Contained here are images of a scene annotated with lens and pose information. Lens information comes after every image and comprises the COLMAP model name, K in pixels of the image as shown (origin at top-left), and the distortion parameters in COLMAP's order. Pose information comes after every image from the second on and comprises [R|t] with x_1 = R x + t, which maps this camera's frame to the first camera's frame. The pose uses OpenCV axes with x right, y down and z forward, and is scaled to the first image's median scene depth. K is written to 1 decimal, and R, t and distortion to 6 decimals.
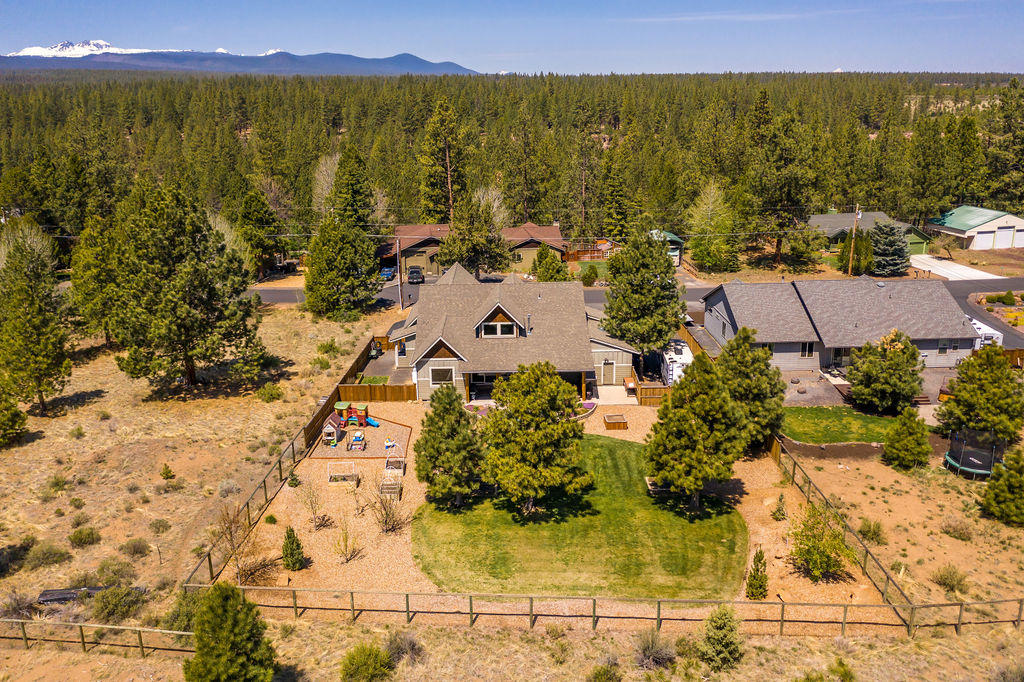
lens RADIAL K [[808.4, 0, 518.6], [0, 808.4, 337.9], [0, 0, 1]] dist [-0.002985, -0.000013]
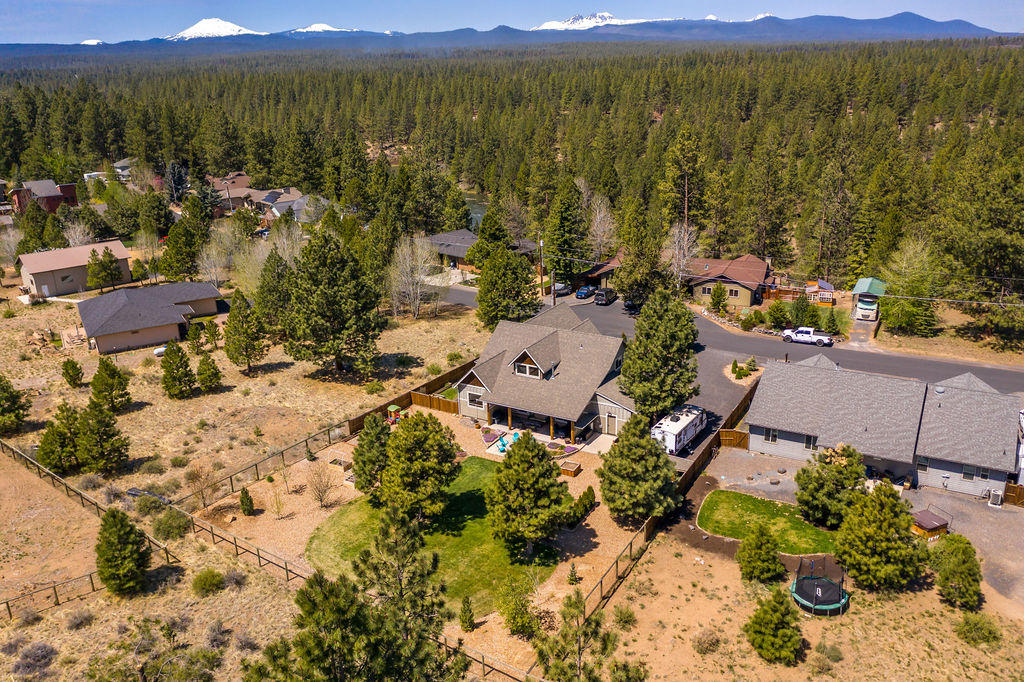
lens RADIAL K [[808.4, 0, 517.3], [0, 808.4, 344.7], [0, 0, 1]] dist [-0.002985, -0.000013]
pose [[0.849435, 0.157223, -0.503727, 0.557182], [-0.133729, 0.987559, 0.082730, -0.144130], [0.510467, -0.002911, 0.859892, -0.032896]]
